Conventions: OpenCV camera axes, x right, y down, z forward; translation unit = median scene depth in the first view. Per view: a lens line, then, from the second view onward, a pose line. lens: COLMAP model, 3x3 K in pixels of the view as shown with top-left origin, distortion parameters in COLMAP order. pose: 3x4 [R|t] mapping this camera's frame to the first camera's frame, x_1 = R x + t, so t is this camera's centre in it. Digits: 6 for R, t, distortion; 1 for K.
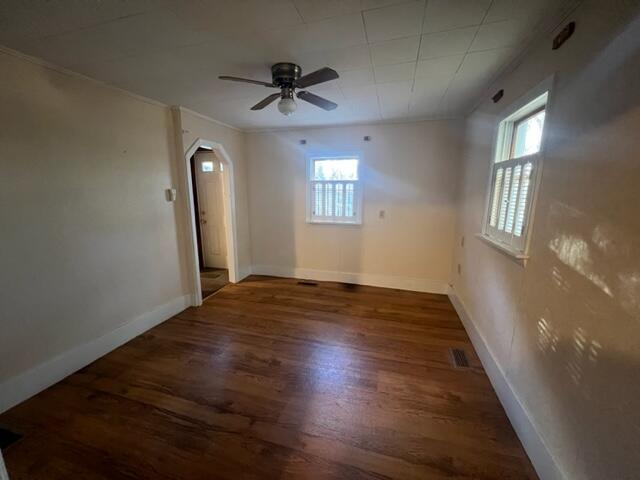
lens RADIAL K [[255.7, 0, 320.0], [0, 255.7, 240.0], [0, 0, 1]] dist [0.001237, -0.000053]
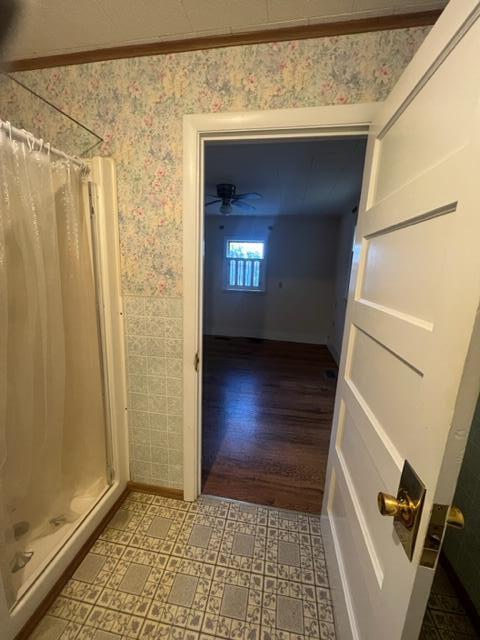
lens RADIAL K [[255.7, 0, 240.0], [0, 255.7, 320.0], [0, 0, 1]] dist [0.001237, -0.000053]
pose [[0.994371, 0.012722, 0.105187, -0.101853], [-0.014553, 0.999755, 0.016661, 0.059106], [-0.104949, -0.018098, 0.994313, -0.290378]]
